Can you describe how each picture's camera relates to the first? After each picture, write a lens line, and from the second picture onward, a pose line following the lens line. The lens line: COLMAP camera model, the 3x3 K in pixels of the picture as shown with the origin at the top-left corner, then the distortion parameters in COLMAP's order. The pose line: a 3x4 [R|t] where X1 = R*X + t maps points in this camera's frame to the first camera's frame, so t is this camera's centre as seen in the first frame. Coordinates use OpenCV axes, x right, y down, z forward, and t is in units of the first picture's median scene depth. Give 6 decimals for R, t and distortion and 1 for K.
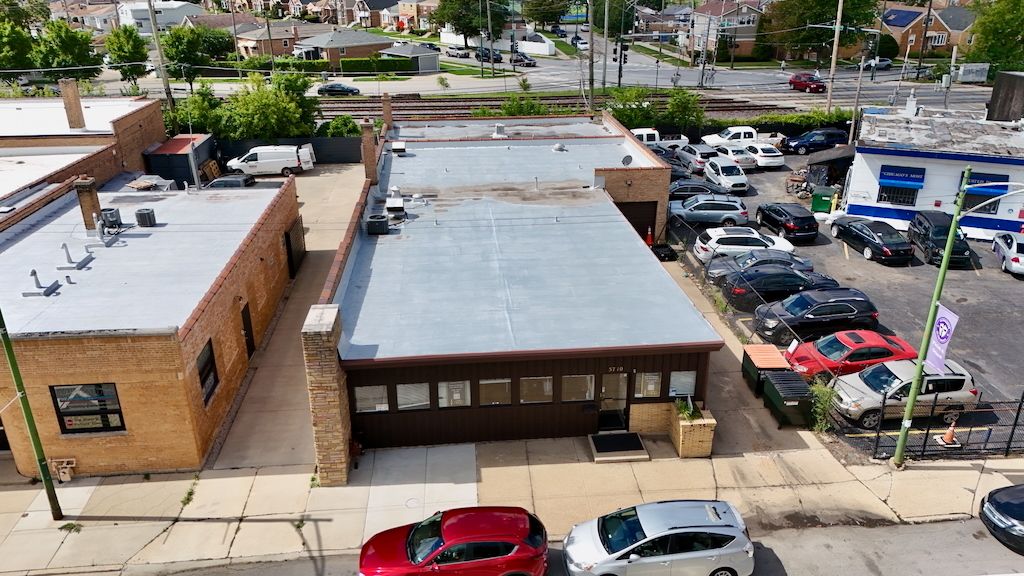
lens RADIAL K [[749.9, 0, 512.0], [0, 749.9, 288.0], [0, 0, 1]] dist [0.081229, -0.085771]
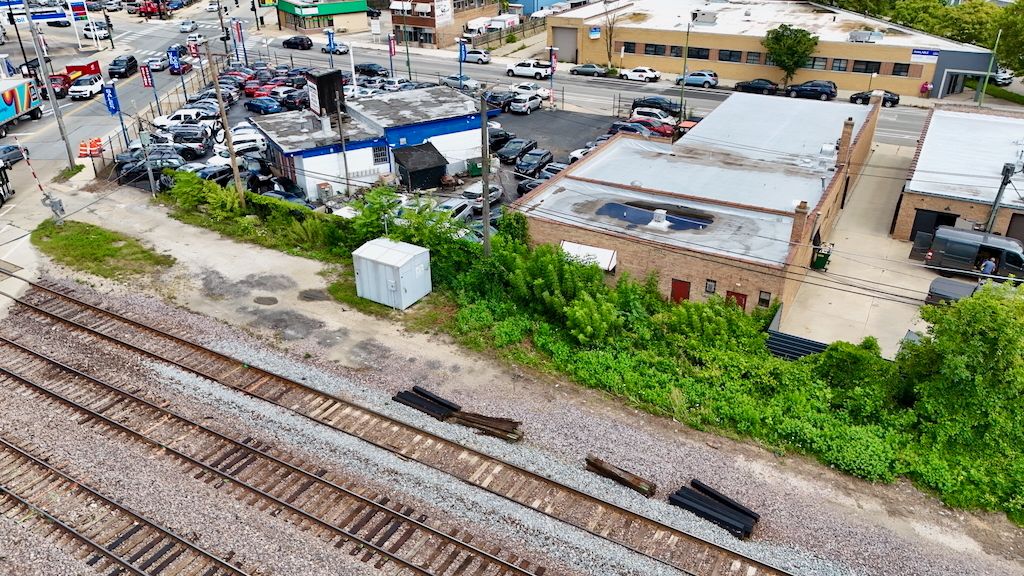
lens RADIAL K [[721.6, 0, 512.0], [0, 721.6, 288.0], [0, 0, 1]] dist [0.080534, -0.078840]
pose [[-0.816503, -0.252933, 0.518988, -0.648310], [0.247606, 0.658646, 0.710546, -1.560457], [-0.521550, 0.708668, -0.475159, 3.094936]]
